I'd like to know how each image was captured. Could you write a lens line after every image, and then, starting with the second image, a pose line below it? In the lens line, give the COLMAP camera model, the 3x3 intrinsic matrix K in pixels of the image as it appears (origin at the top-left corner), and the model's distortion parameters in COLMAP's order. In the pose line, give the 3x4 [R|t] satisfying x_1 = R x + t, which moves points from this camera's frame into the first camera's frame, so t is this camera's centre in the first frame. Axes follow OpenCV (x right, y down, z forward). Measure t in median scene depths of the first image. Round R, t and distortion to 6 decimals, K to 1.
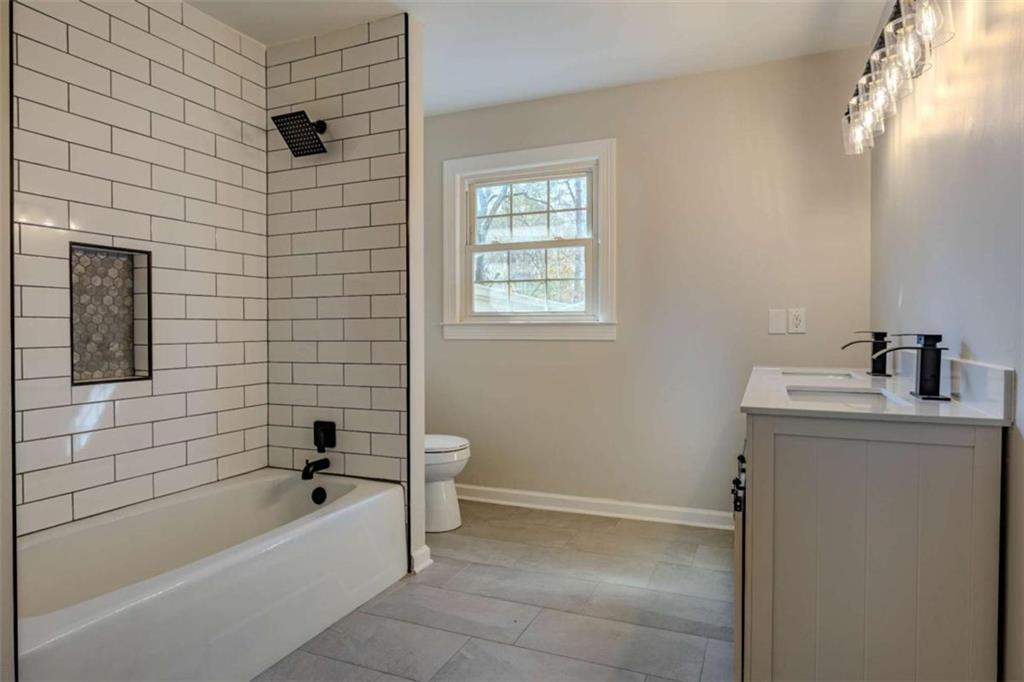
lens RADIAL K [[606.4, 0, 509.6], [0, 606.4, 347.3], [0, 0, 1]] dist [-0.002404, -0.000384]
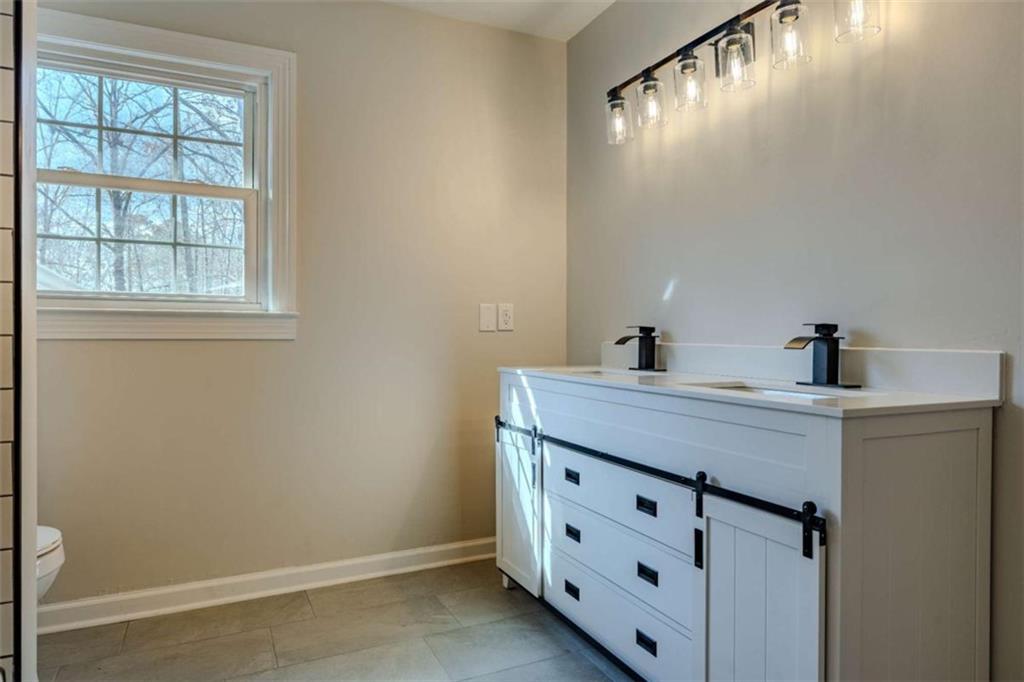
lens RADIAL K [[639.5, 0, 512.0], [0, 639.5, 341.0], [0, 0, 1]] dist [0.000701, 0.000799]
pose [[0.661421, -0.001579, 0.750013, -0.230776], [0.018573, 0.999726, -0.014274, 0.006236], [-0.749785, 0.023371, 0.661269, 0.340053]]
